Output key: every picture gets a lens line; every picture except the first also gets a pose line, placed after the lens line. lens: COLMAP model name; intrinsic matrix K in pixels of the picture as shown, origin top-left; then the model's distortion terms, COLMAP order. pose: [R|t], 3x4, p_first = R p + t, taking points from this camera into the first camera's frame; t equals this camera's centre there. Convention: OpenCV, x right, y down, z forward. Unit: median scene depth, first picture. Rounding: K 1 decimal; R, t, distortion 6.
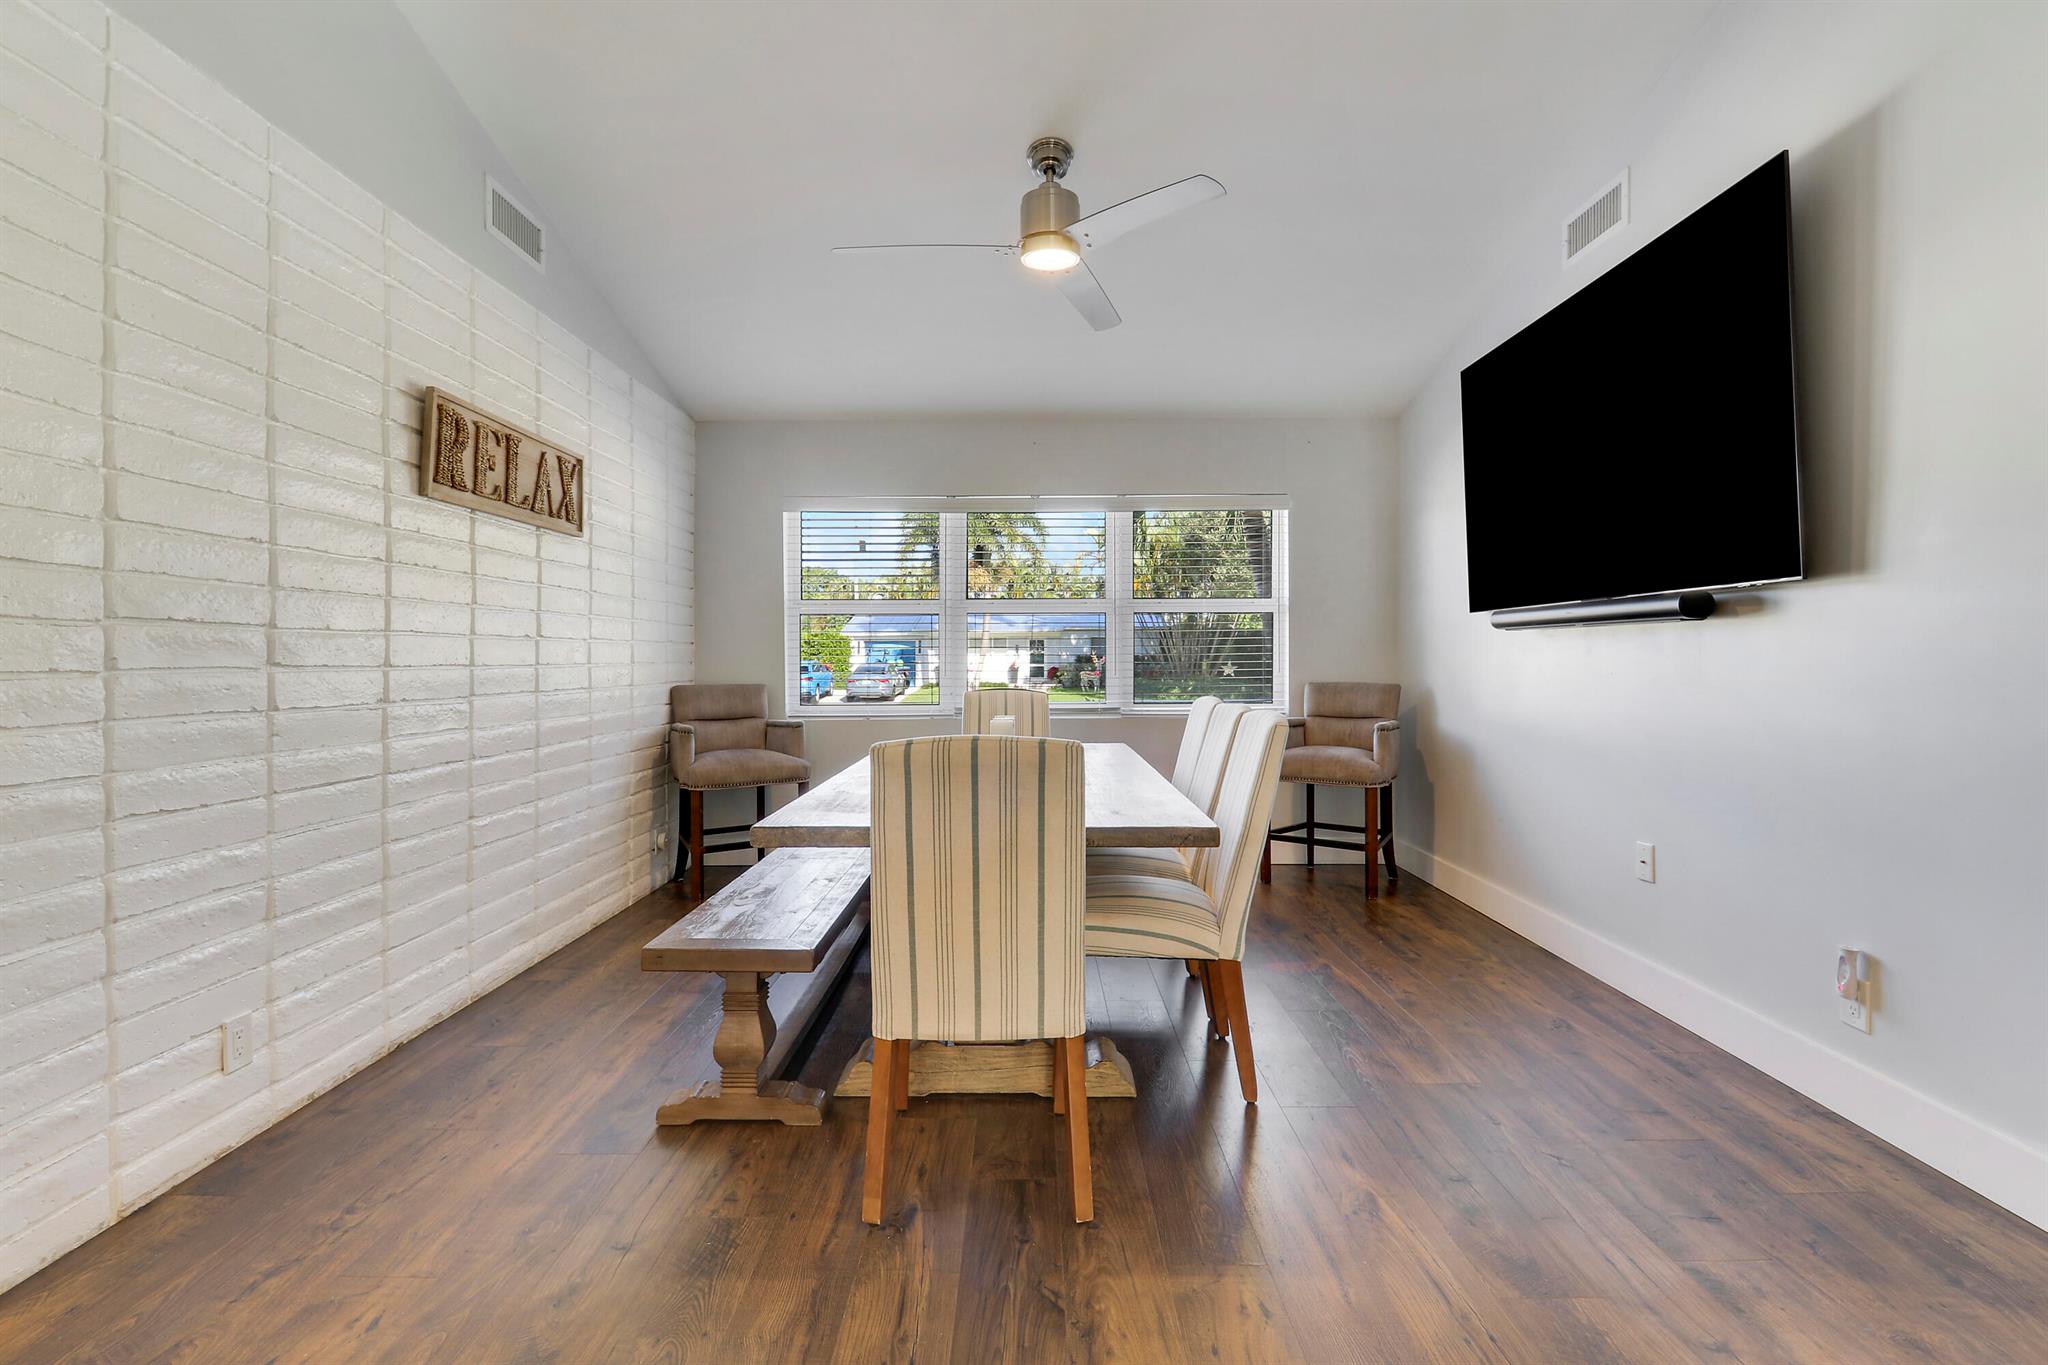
lens RADIAL K [[959.3, 0, 1026.4], [0, 959.3, 653.6], [0, 0, 1]] dist [-0.003155, -0.001338]
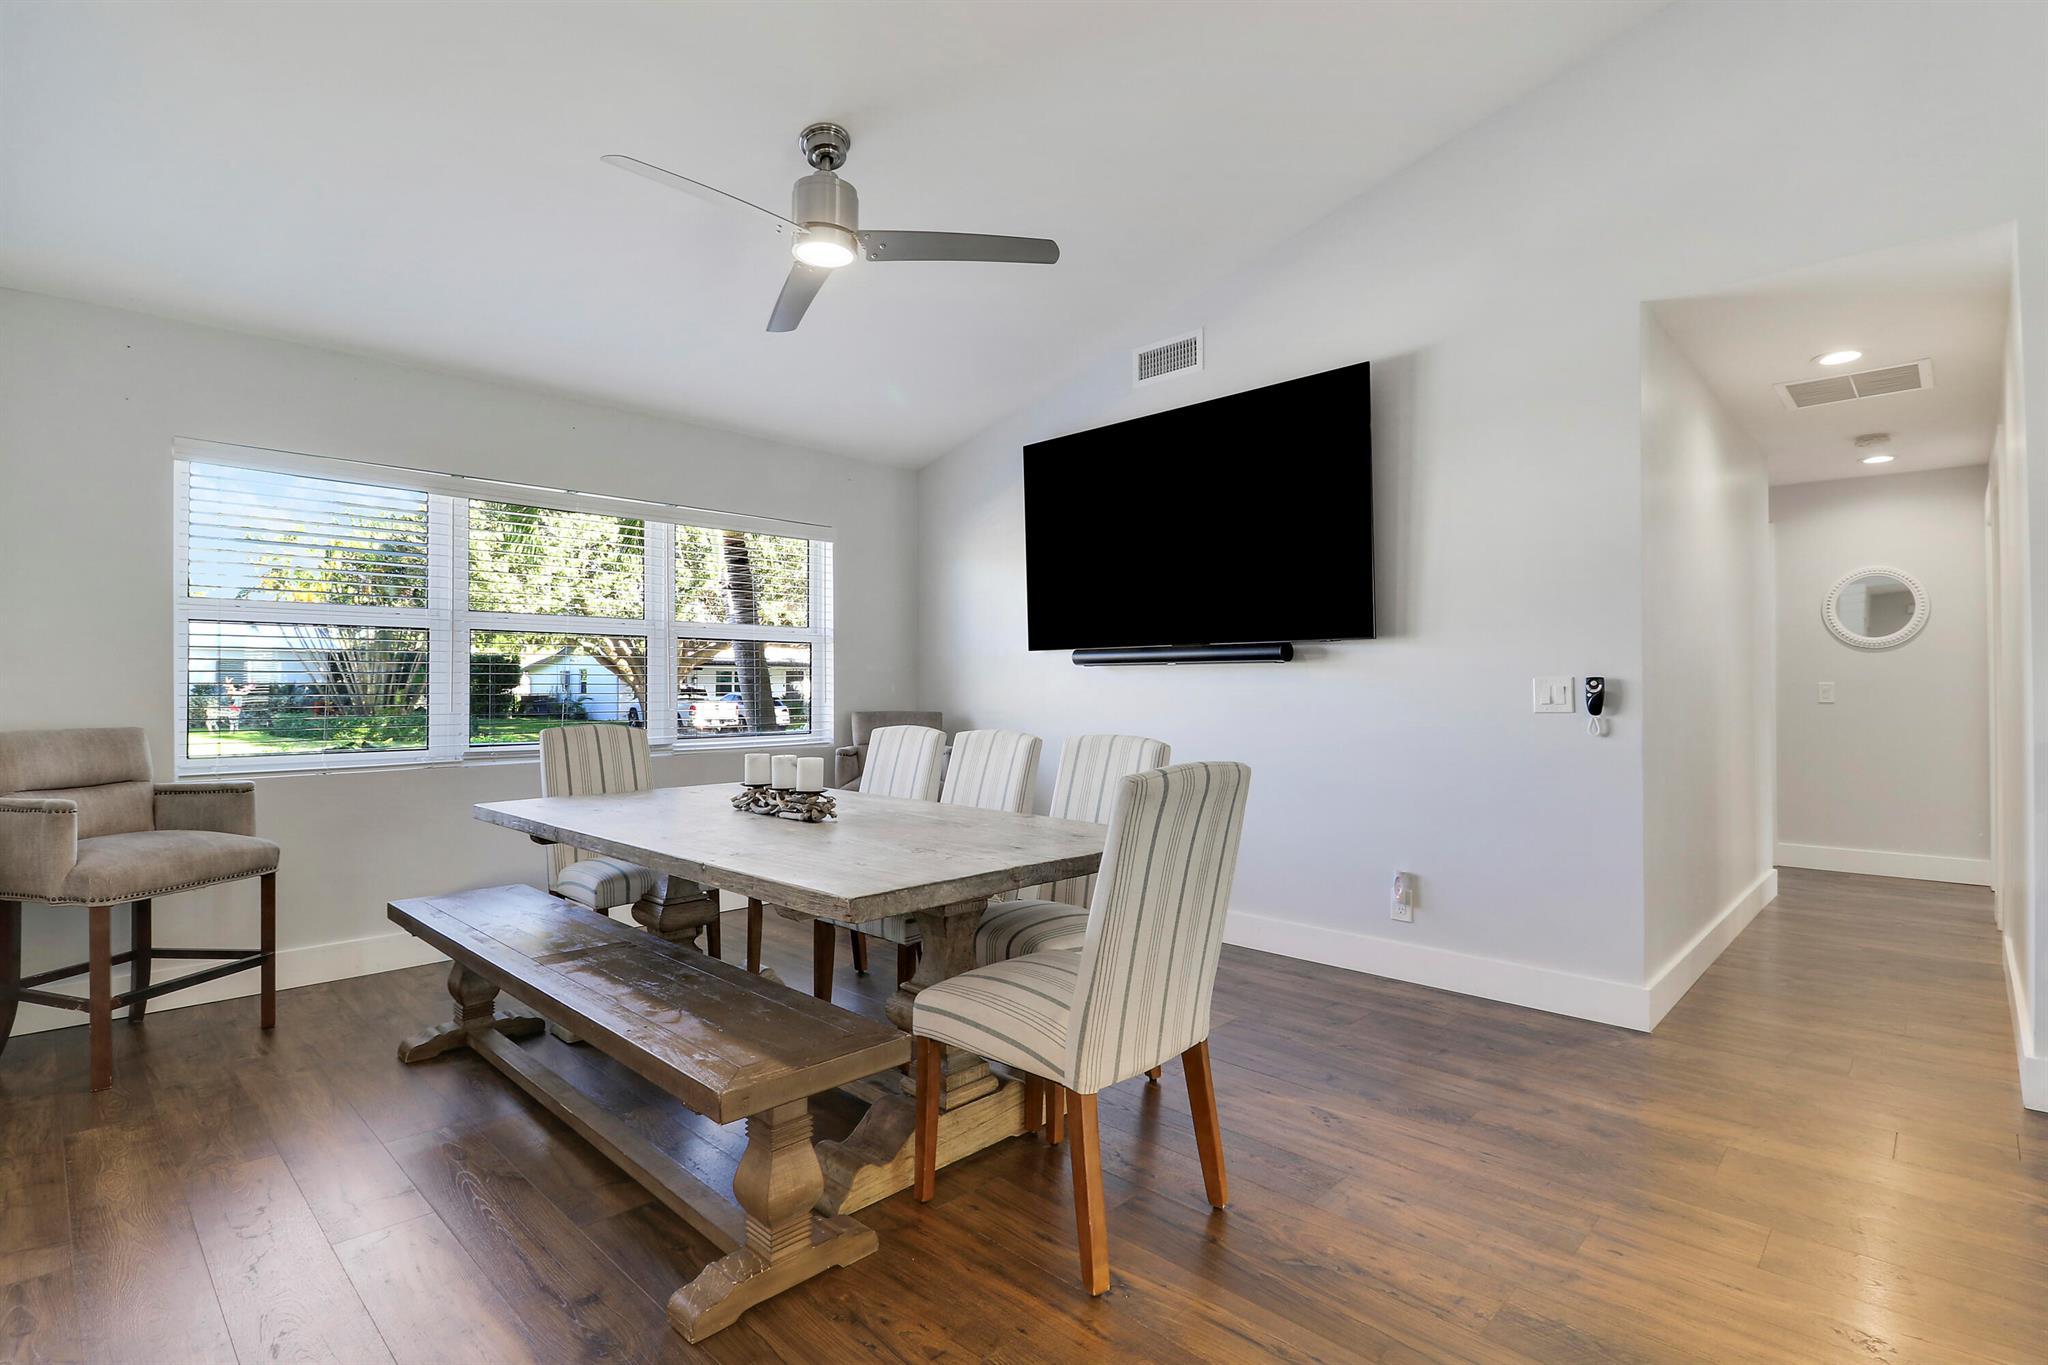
lens RADIAL K [[959.3, 0, 1023.1], [0, 959.3, 677.0], [0, 0, 1]] dist [-0.003155, -0.001338]
pose [[0.699261, 0.012280, 0.714761, -0.547309], [-0.005521, 0.999915, -0.011778, 0.004493], [-0.714845, 0.004290, 0.699270, 0.248821]]
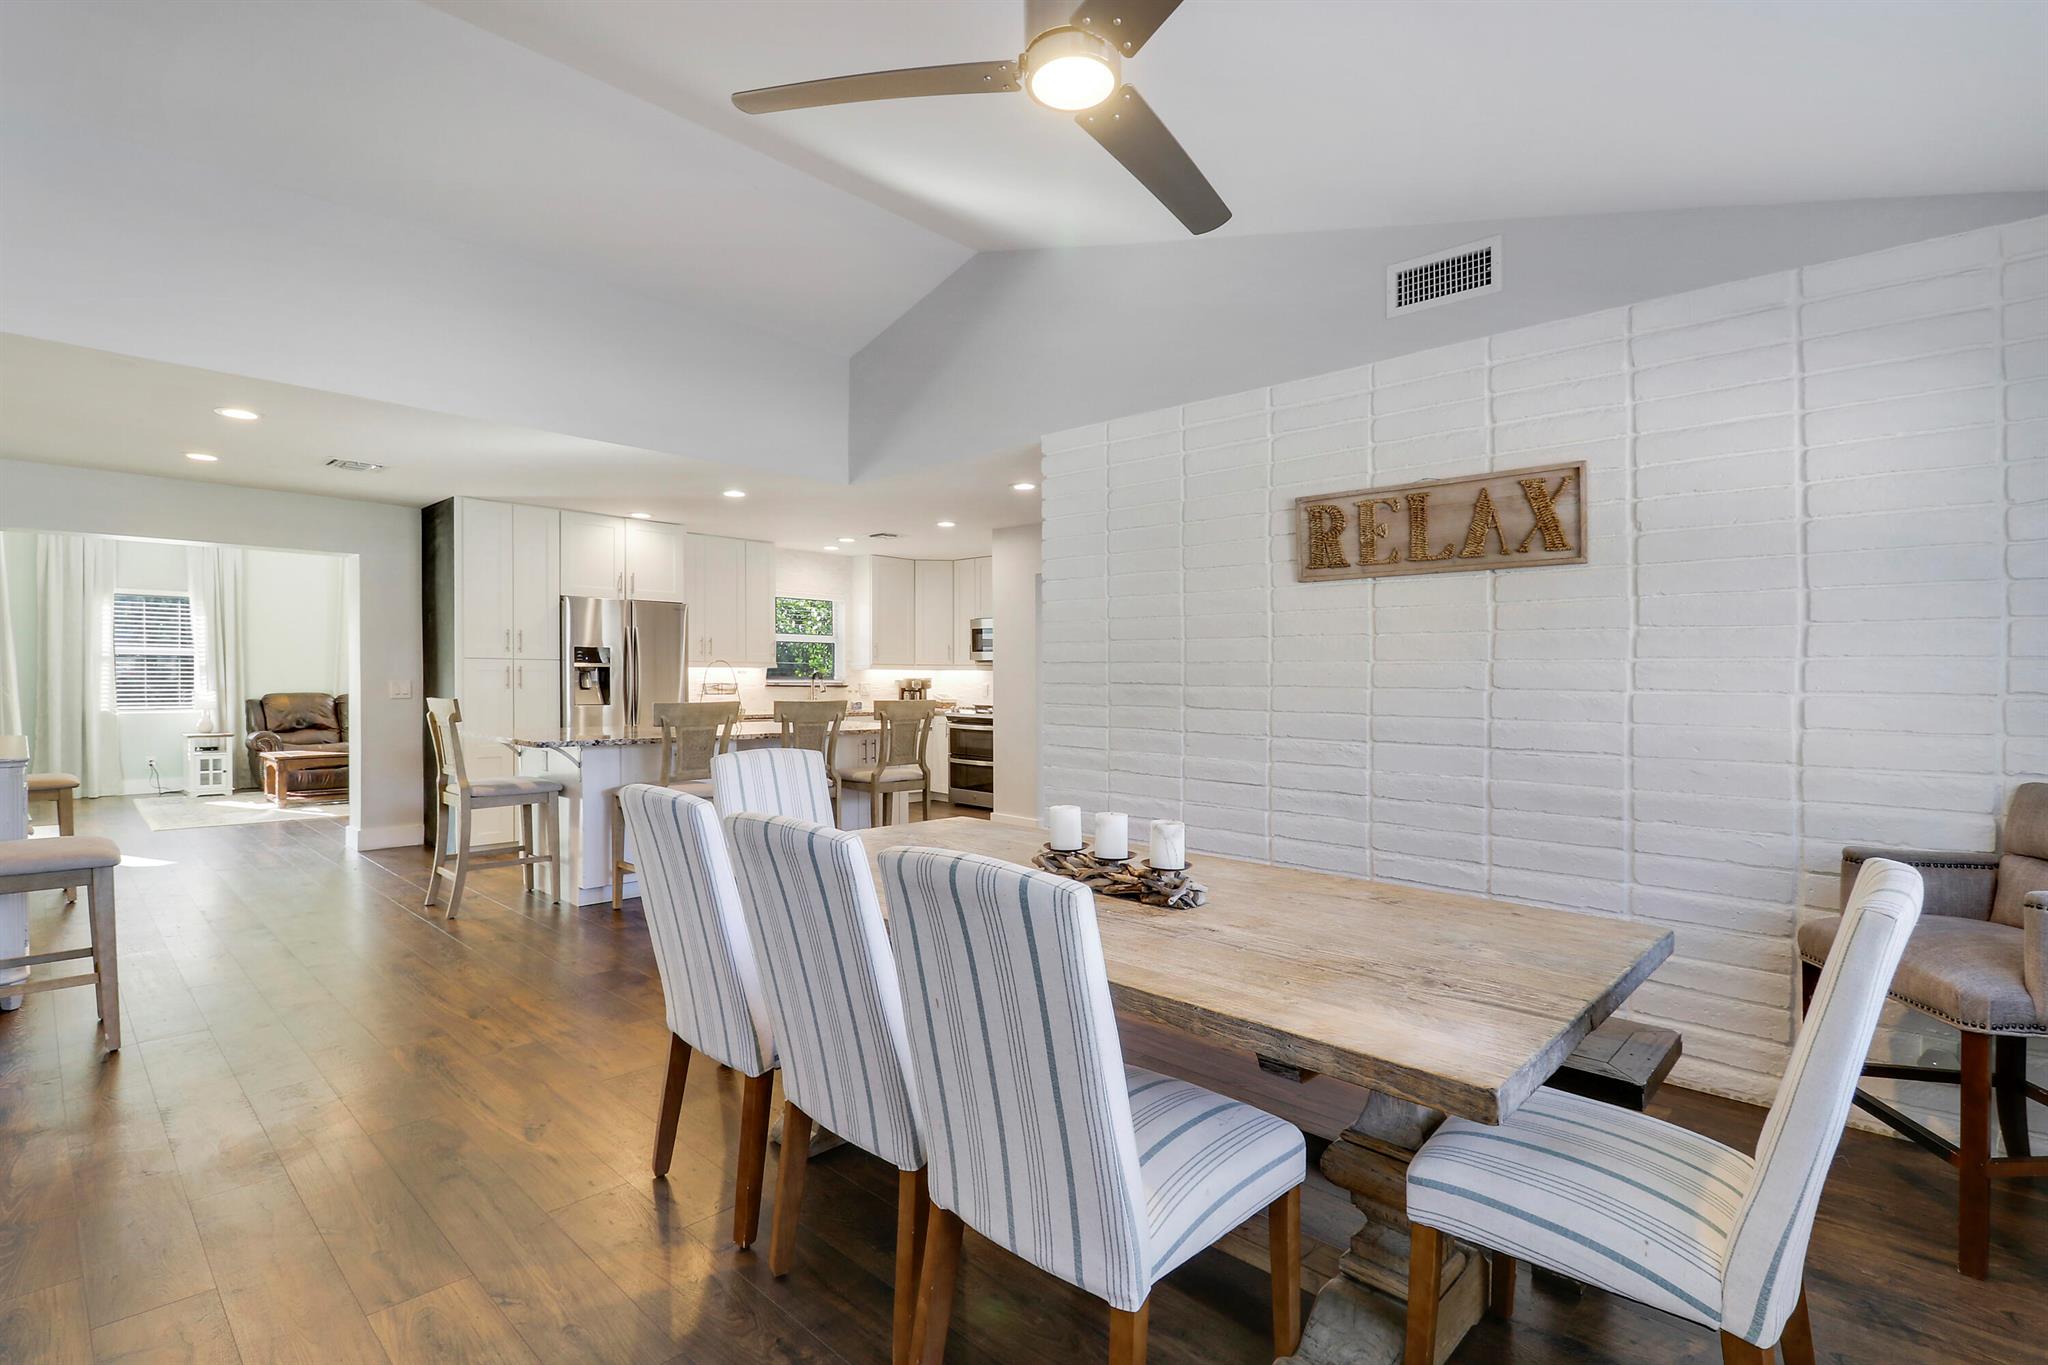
lens RADIAL K [[959.3, 0, 1041.4], [0, 959.3, 674.7], [0, 0, 1]] dist [-0.003155, -0.001338]
pose [[-0.682867, -0.008146, -0.730497, 0.544816], [-0.006189, 0.999966, -0.005366, -0.027615], [0.730517, 0.000857, -0.682894, 1.552341]]
